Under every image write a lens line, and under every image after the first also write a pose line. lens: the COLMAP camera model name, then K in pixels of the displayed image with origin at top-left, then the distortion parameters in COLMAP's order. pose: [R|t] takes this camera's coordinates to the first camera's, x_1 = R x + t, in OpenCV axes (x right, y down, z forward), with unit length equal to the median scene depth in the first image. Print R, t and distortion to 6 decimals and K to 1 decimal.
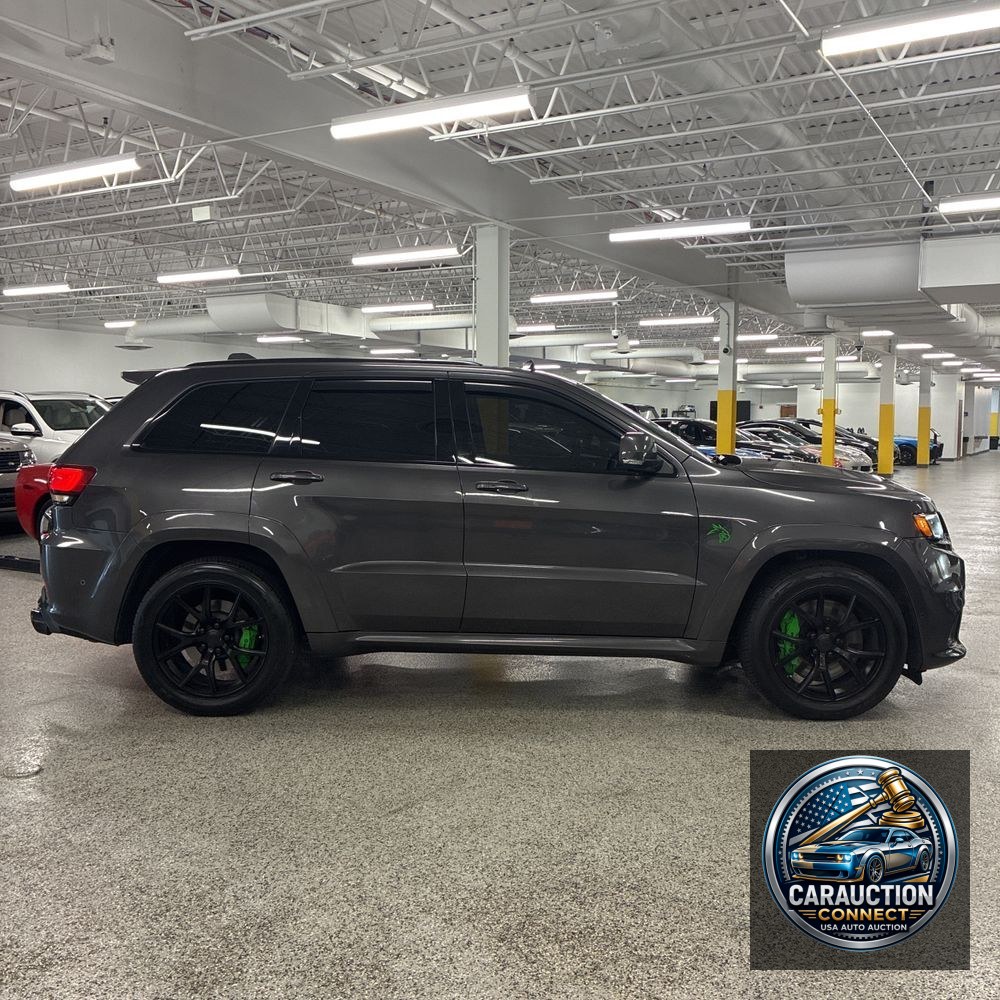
lens RADIAL K [[1152.1, 0, 491.8], [0, 1152.1, 498.4], [0, 0, 1]] dist [0.054492, 0.000000]
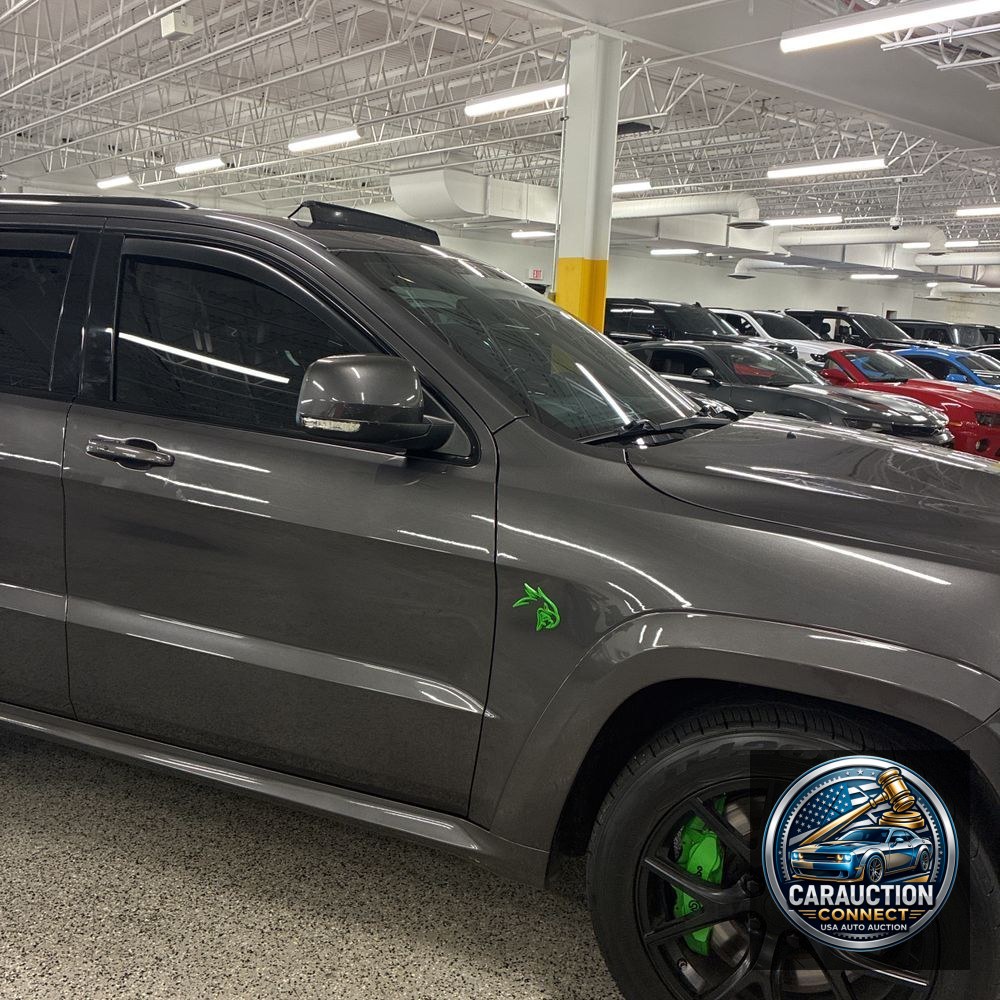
lens RADIAL K [[1094.7, 0, 501.2], [0, 1094.7, 509.2], [0, 0, 1]] dist [0.007047, 0.000000]
pose [[0.934922, 0.095114, -0.341869, 0.108527], [-0.063669, 0.992737, 0.102078, -0.015451], [0.349095, -0.073669, 0.934187, 0.214578]]
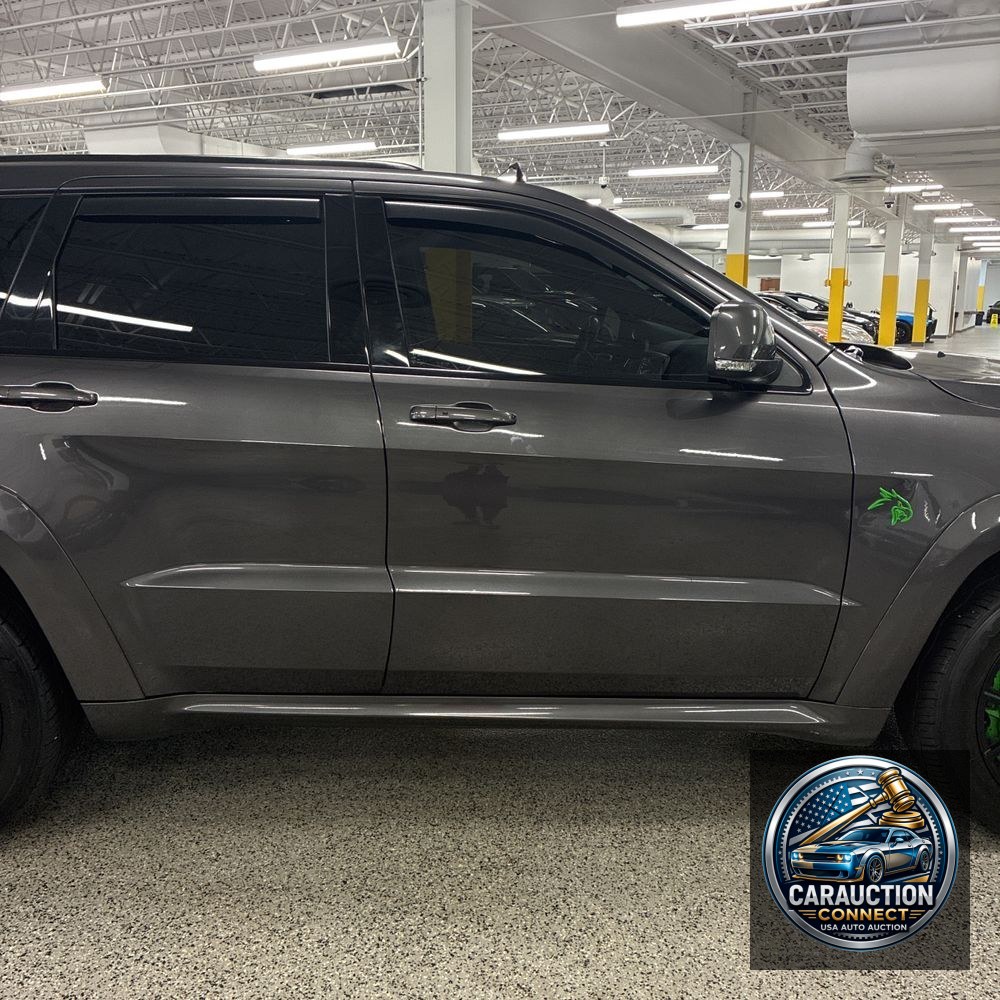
lens RADIAL K [[1094.7, 0, 508.2], [0, 1094.7, 505.0], [0, 0, 1]] dist [0.007047, 0.000000]
pose [[0.998823, -0.008188, 0.047816, 0.002062], [0.002337, 0.992631, 0.121155, -0.009867], [-0.048456, -0.120901, 0.991481, 0.182596]]
